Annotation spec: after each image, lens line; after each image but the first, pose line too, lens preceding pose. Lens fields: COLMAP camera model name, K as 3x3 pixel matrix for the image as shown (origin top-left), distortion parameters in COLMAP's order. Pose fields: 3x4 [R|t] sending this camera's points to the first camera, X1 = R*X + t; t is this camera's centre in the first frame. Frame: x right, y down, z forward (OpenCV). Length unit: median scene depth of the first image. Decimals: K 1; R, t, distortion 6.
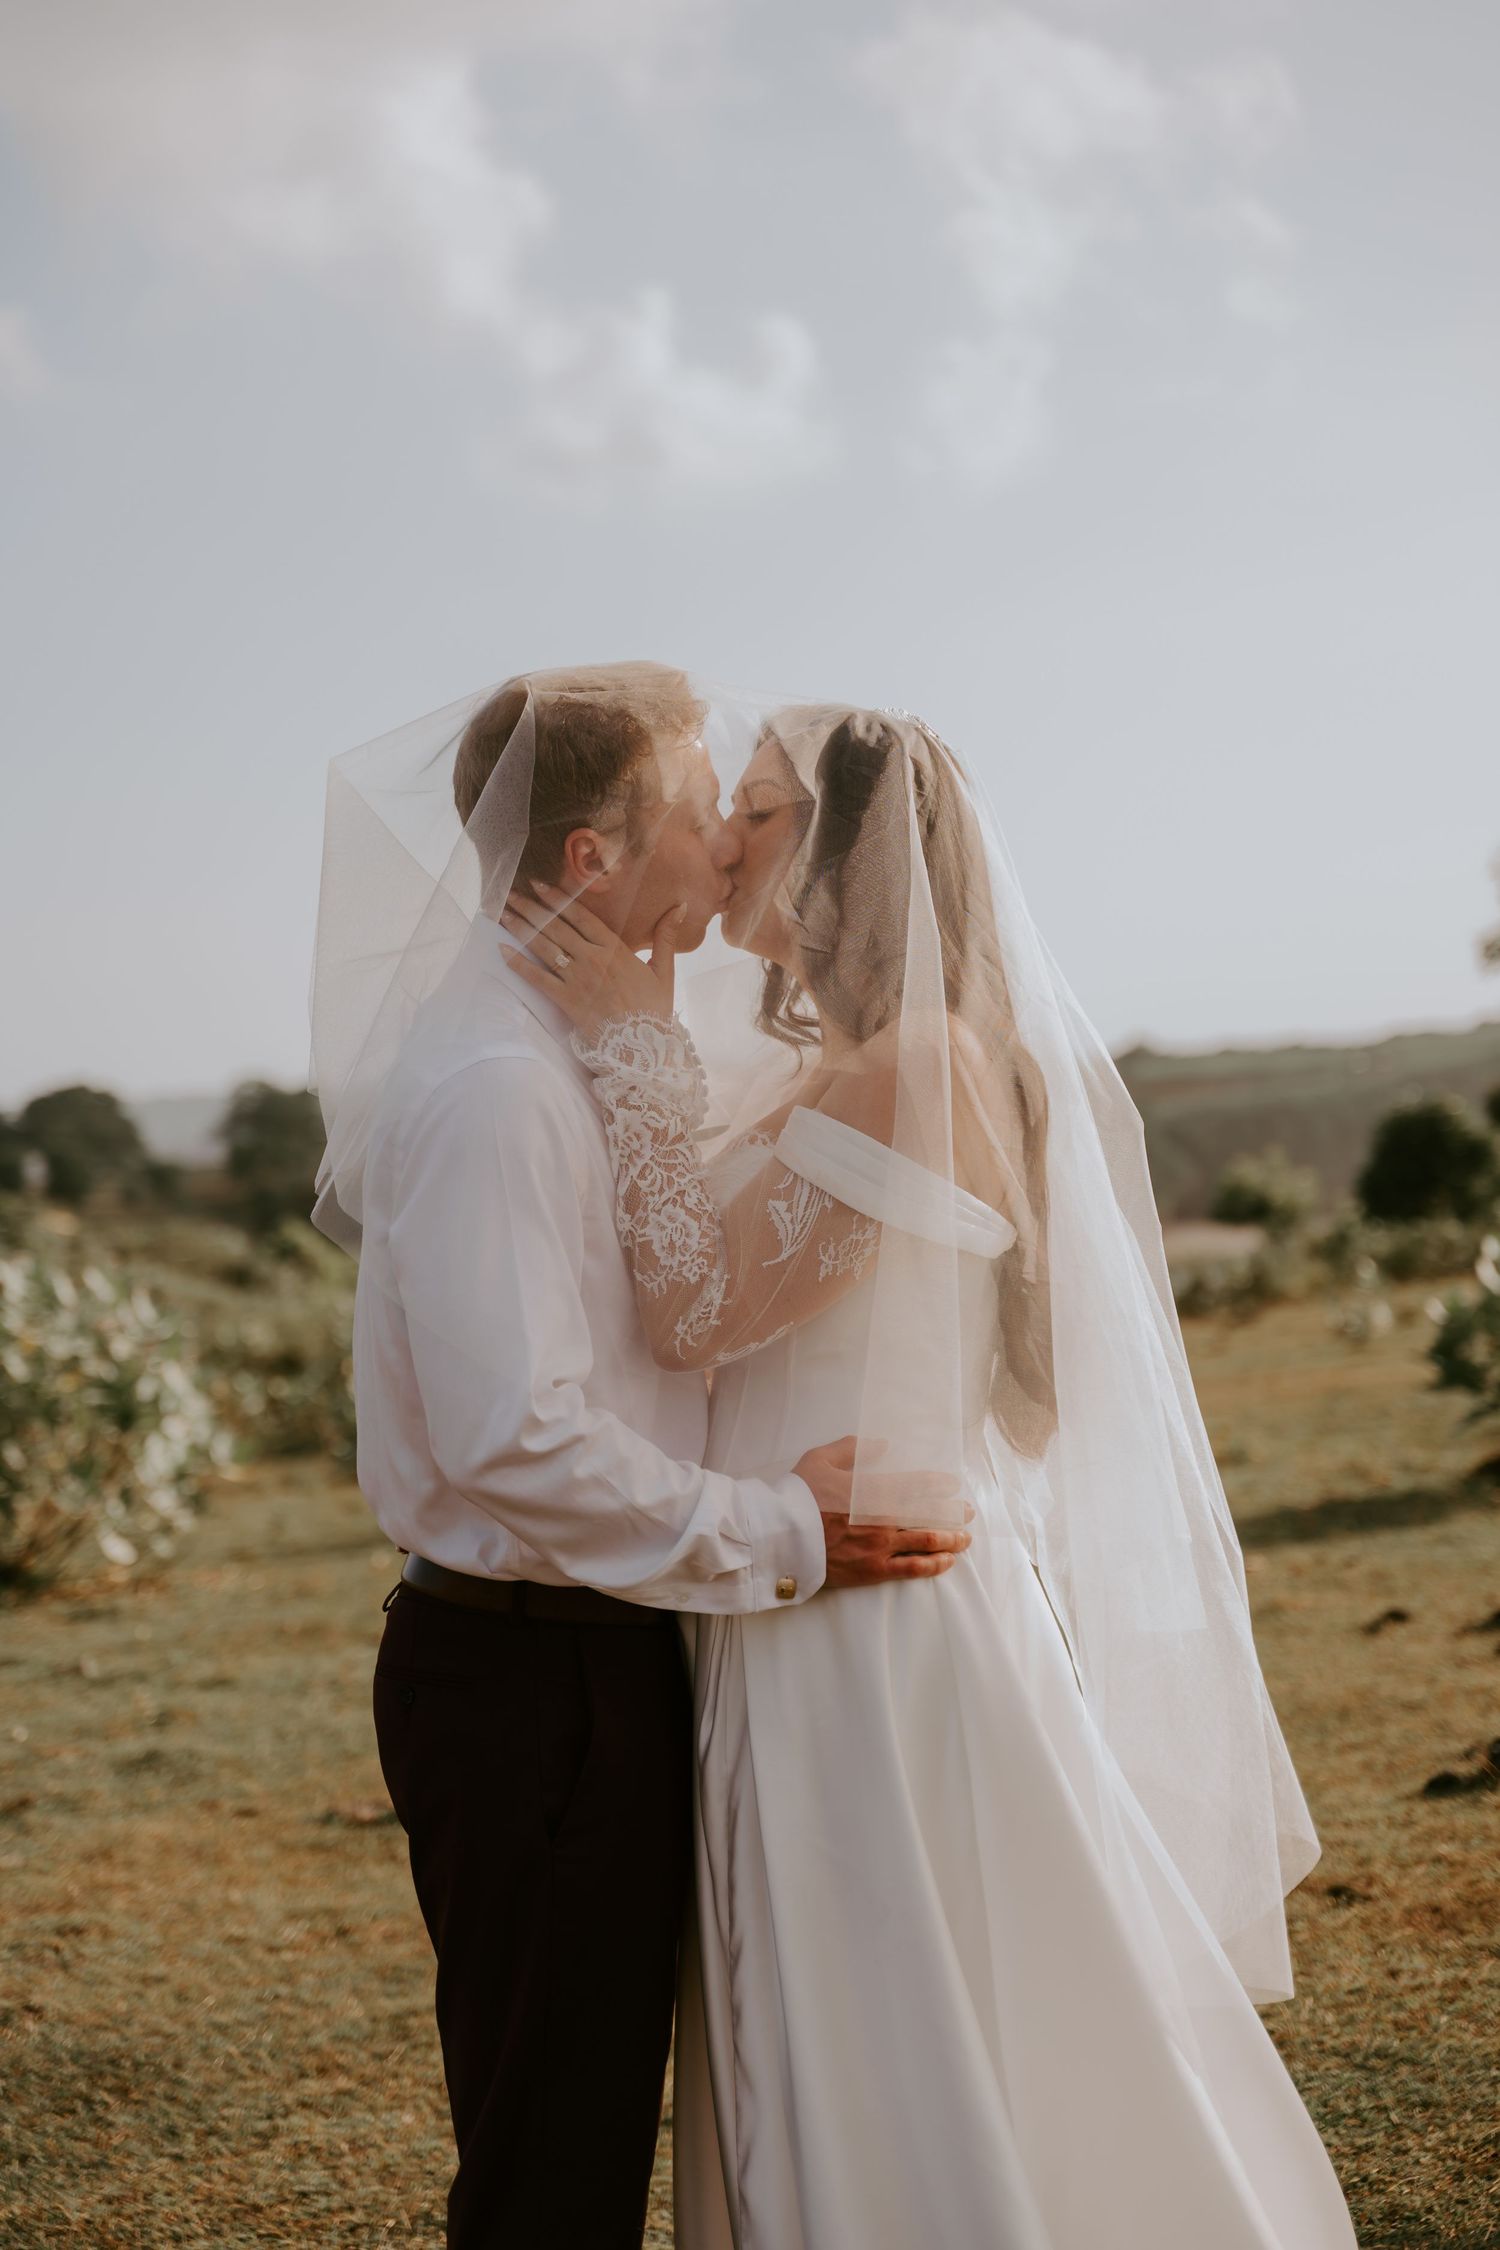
lens RADIAL K [[4147.7, 0, 750.0], [0, 4147.7, 1125.0], [0, 0, 1]] dist [-0.013405, -0.103782]
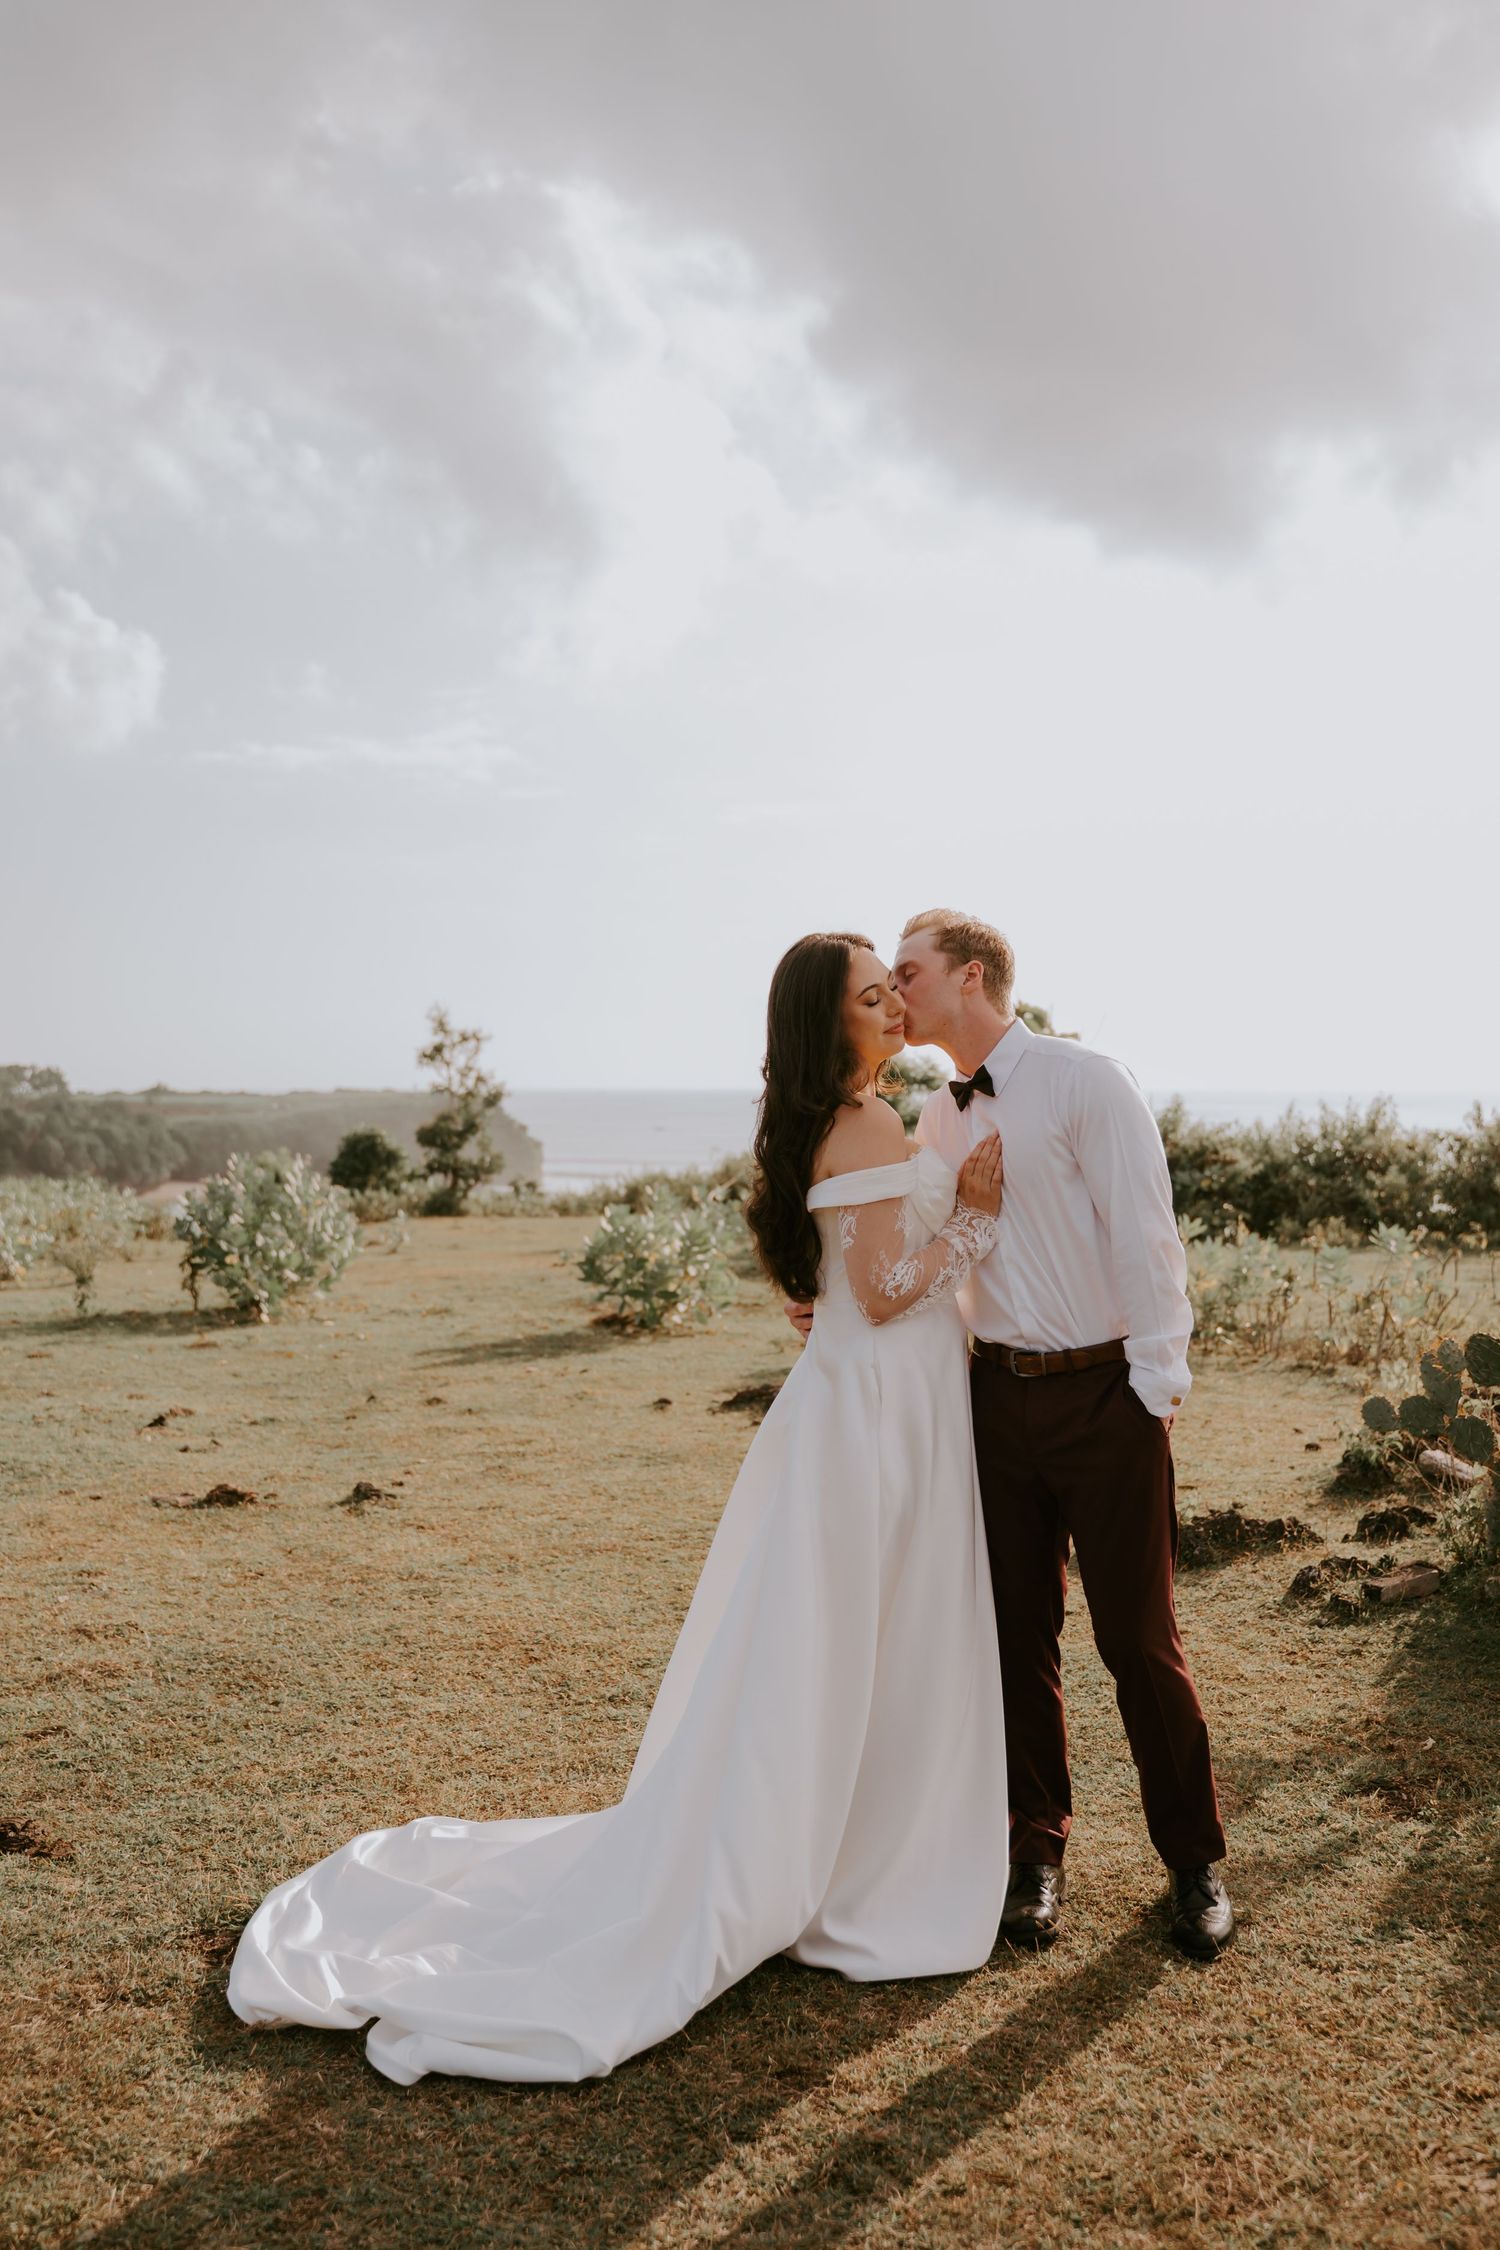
lens RADIAL K [[2067.9, 0, 750.0], [0, 2067.9, 1125.0], [0, 0, 1]] dist [0.007117, 0.001234]
pose [[0.927183, 0.083460, 0.365192, -0.163622], [-0.080021, 0.996490, -0.024571, 0.011036], [-0.365961, -0.006441, 0.930608, 0.094079]]
